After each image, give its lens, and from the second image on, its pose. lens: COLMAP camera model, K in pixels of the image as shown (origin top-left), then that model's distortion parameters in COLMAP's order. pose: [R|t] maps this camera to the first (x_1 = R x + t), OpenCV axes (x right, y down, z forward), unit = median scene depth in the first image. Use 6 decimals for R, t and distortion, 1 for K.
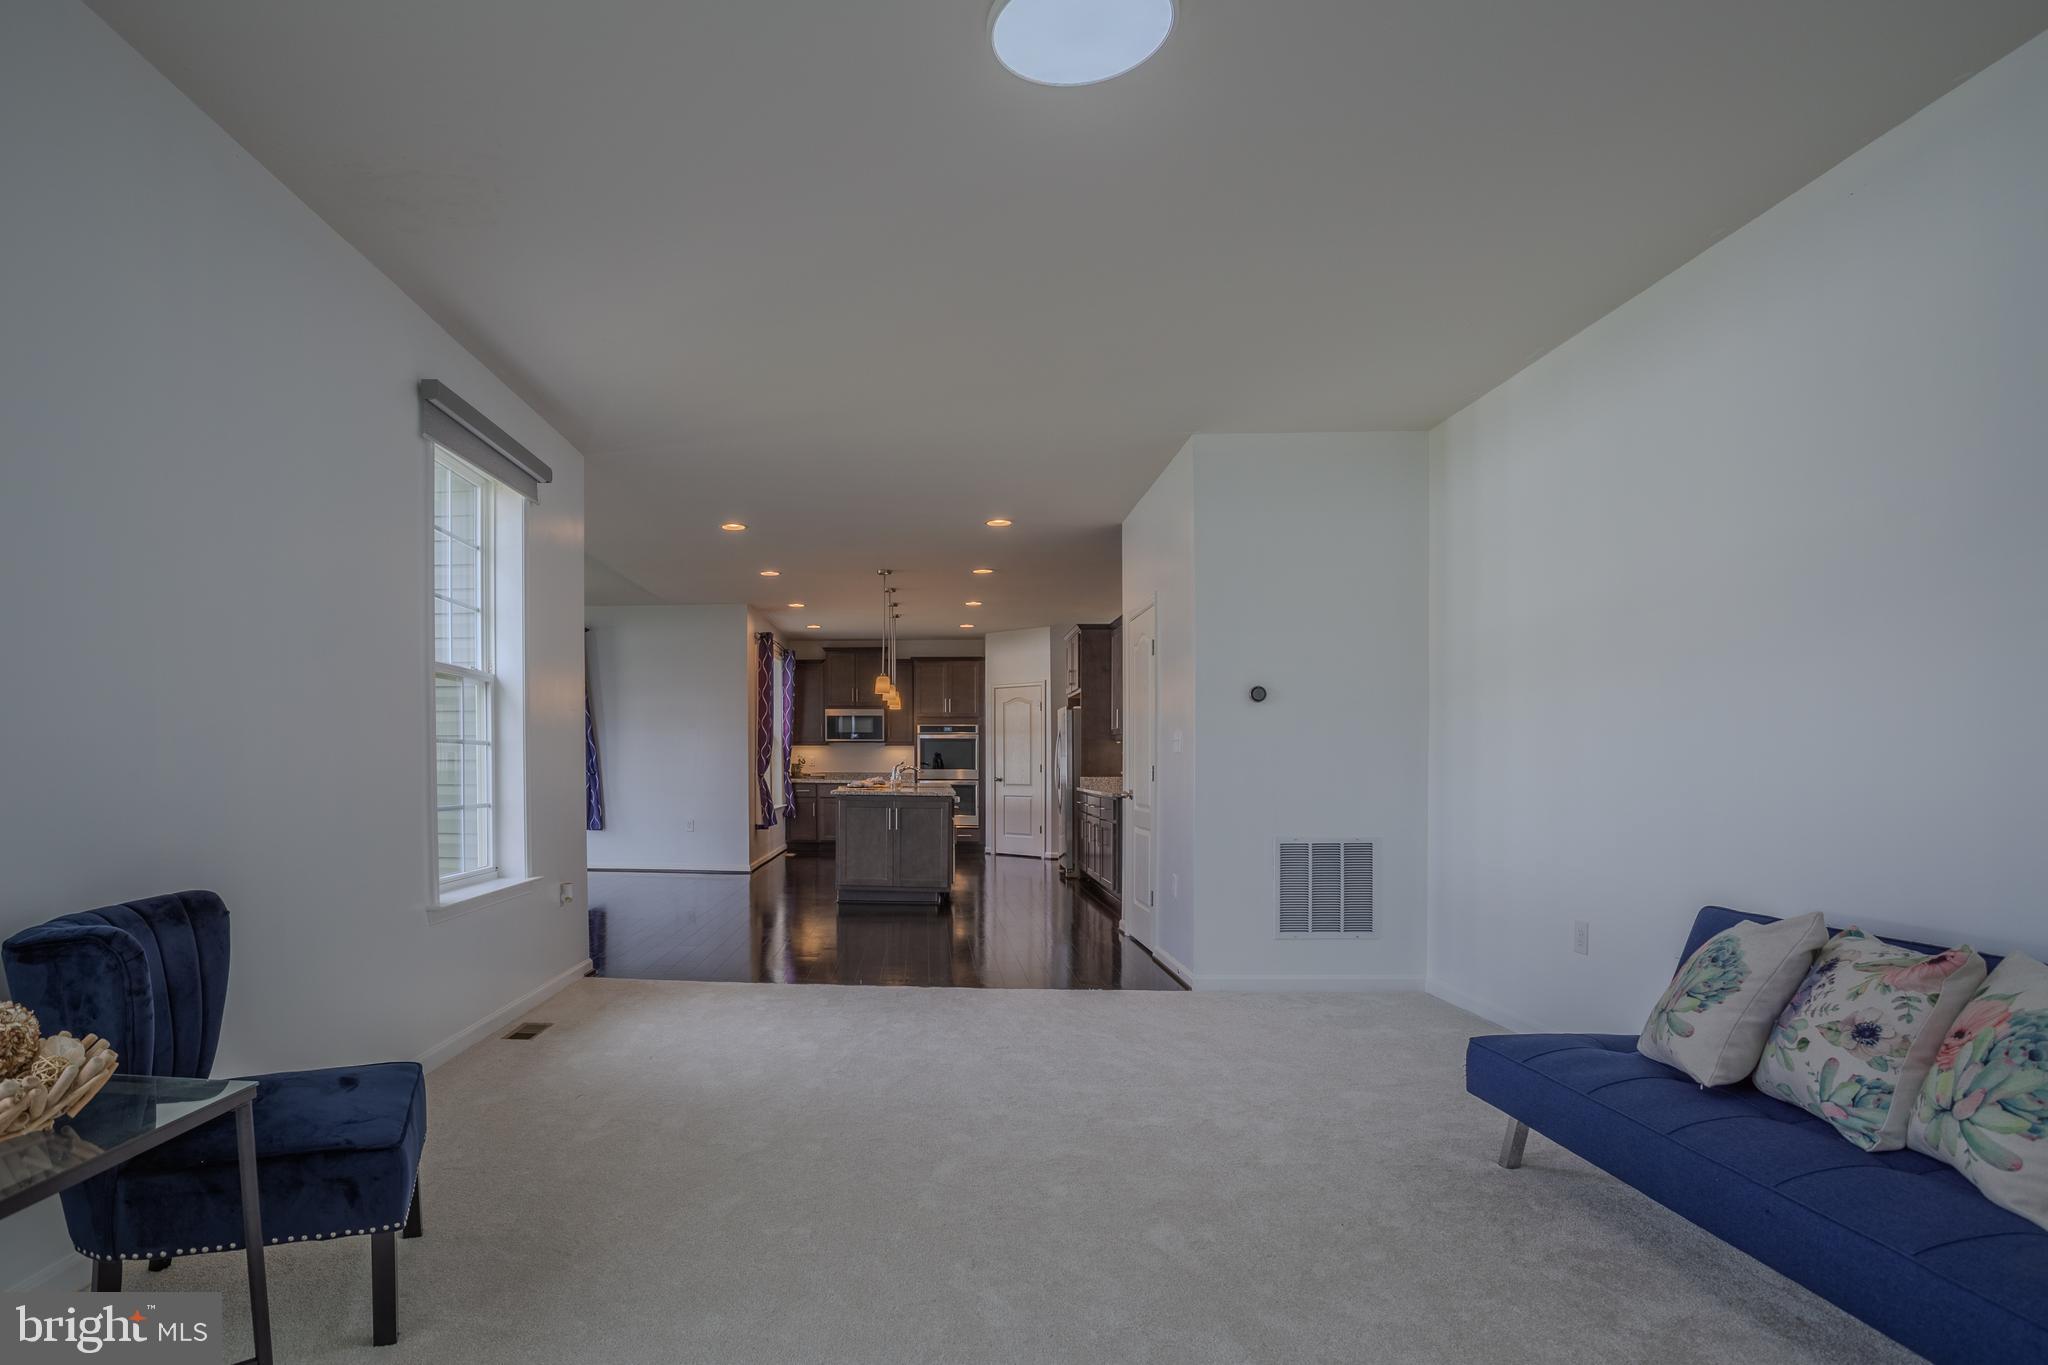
lens RADIAL K [[1115.6, 0, 838.4], [0, 1115.6, 754.5], [0, 0, 1]] dist [-0.004287, 0.000192]
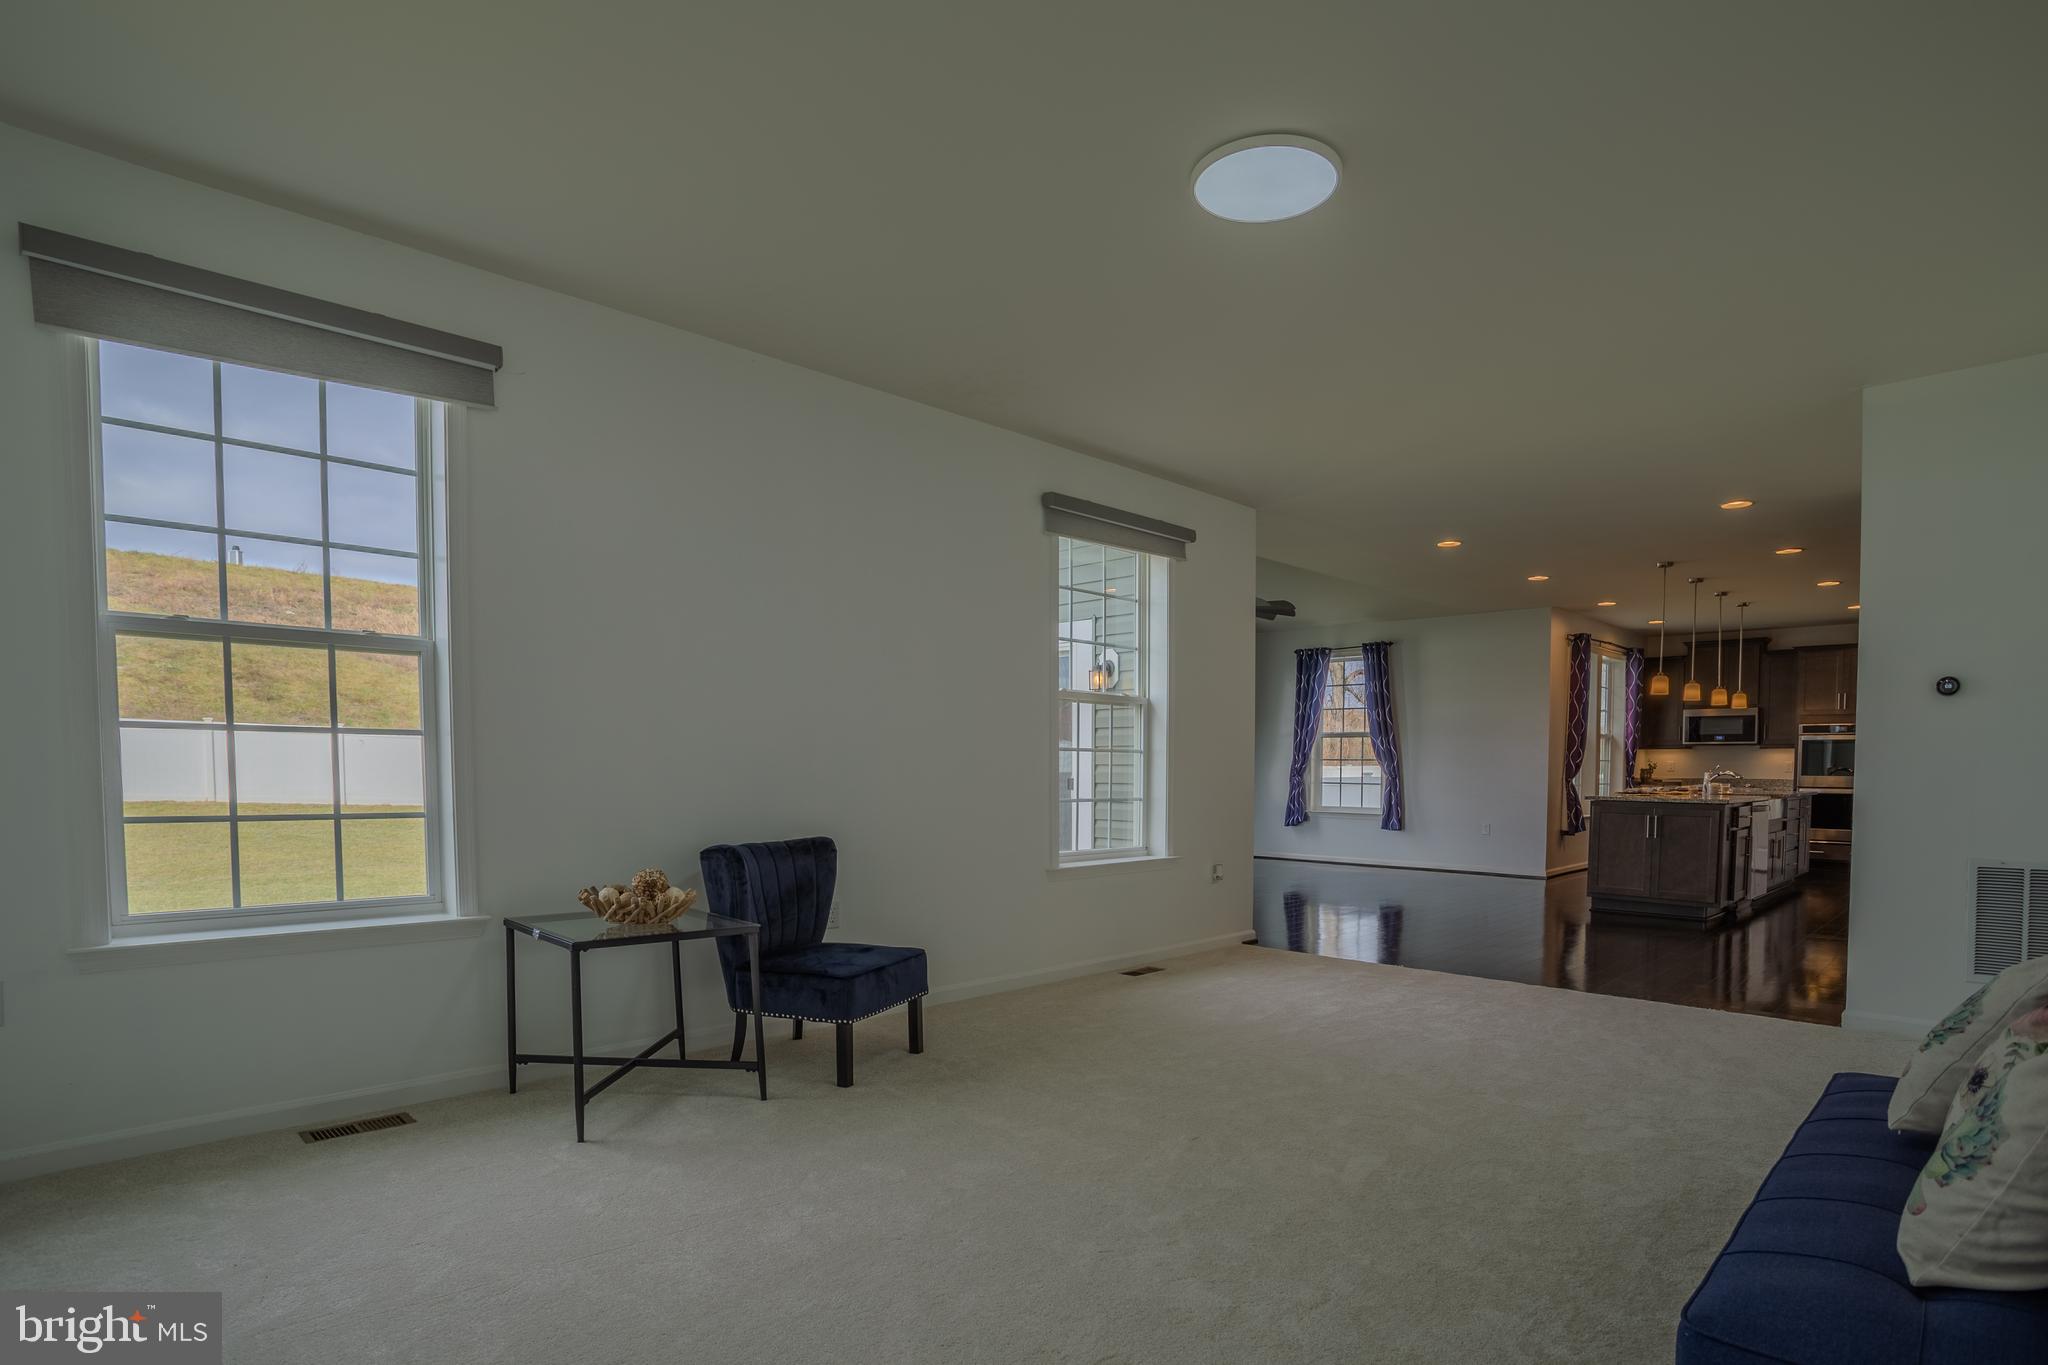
lens RADIAL K [[1072.8, 0, 1036.1], [0, 1072.8, 796.3], [0, 0, 1]] dist [-0.020356, 0.000393]
pose [[0.772758, 0.020198, -0.634379, 0.372436], [0.002137, 0.999405, 0.034424, -0.001311], [0.634697, -0.027958, 0.772255, -0.046288]]
